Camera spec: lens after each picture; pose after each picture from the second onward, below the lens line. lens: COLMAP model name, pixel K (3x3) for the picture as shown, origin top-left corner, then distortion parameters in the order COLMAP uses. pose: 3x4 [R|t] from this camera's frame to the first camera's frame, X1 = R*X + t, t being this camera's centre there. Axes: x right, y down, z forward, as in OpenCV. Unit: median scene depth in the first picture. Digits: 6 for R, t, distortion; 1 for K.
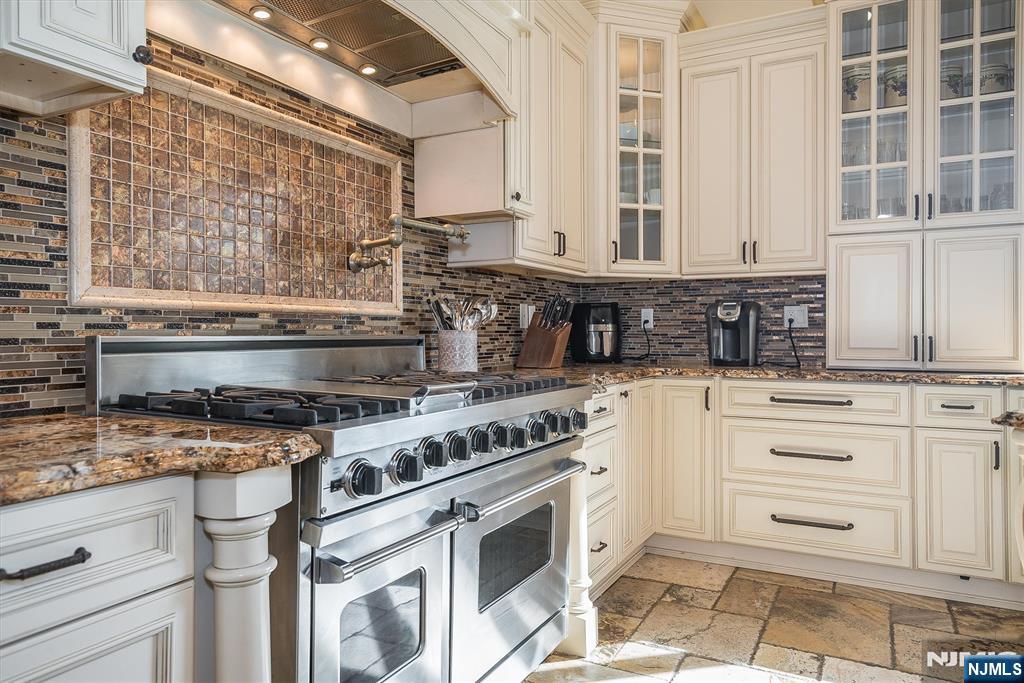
lens RADIAL K [[697.2, 0, 512.8], [0, 697.2, 333.1], [0, 0, 1]] dist [0.008990, 0.002322]
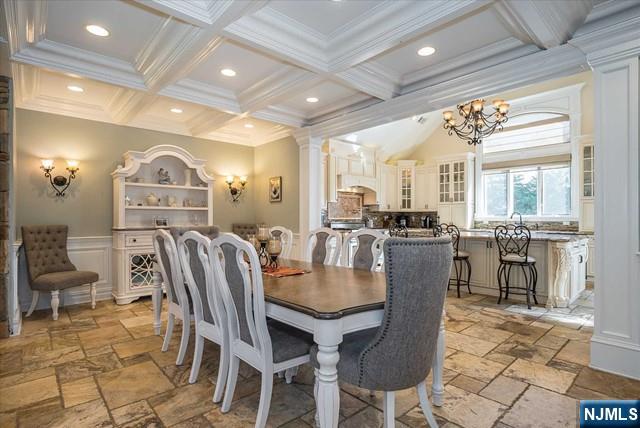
lens RADIAL K [[322.9, 0, 318.9], [0, 322.9, 216.1], [0, 0, 1]] dist [-0.003506, -0.000142]
pose [[0.936394, -0.002341, -0.350942, 0.557800], [-0.000659, 0.999964, -0.008430, -0.029679], [0.350950, 0.008125, 0.936359, -2.124367]]
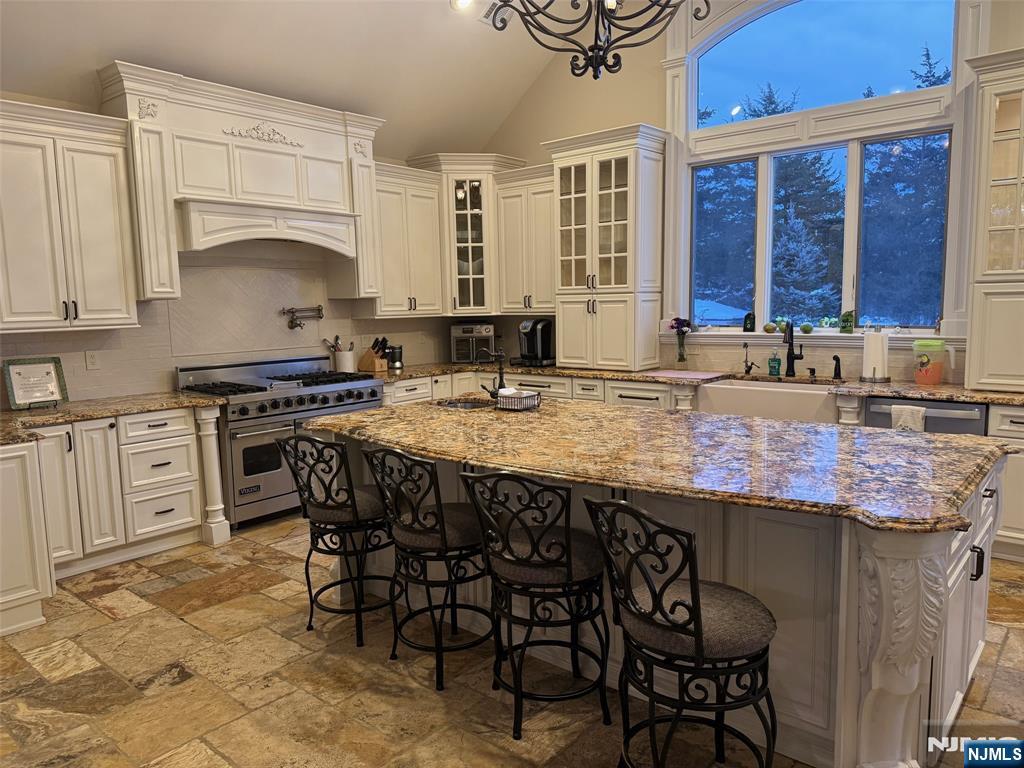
lens RADIAL K [[706.4, 0, 508.8], [0, 706.4, 385.5], [0, 0, 1]] dist [-0.003205, -0.001057]
pose [[0.971092, 0.007317, -0.238594, 0.922885], [0.020530, 0.993266, 0.114020, -0.139392], [0.237821, -0.115622, 0.964403, -0.991354]]
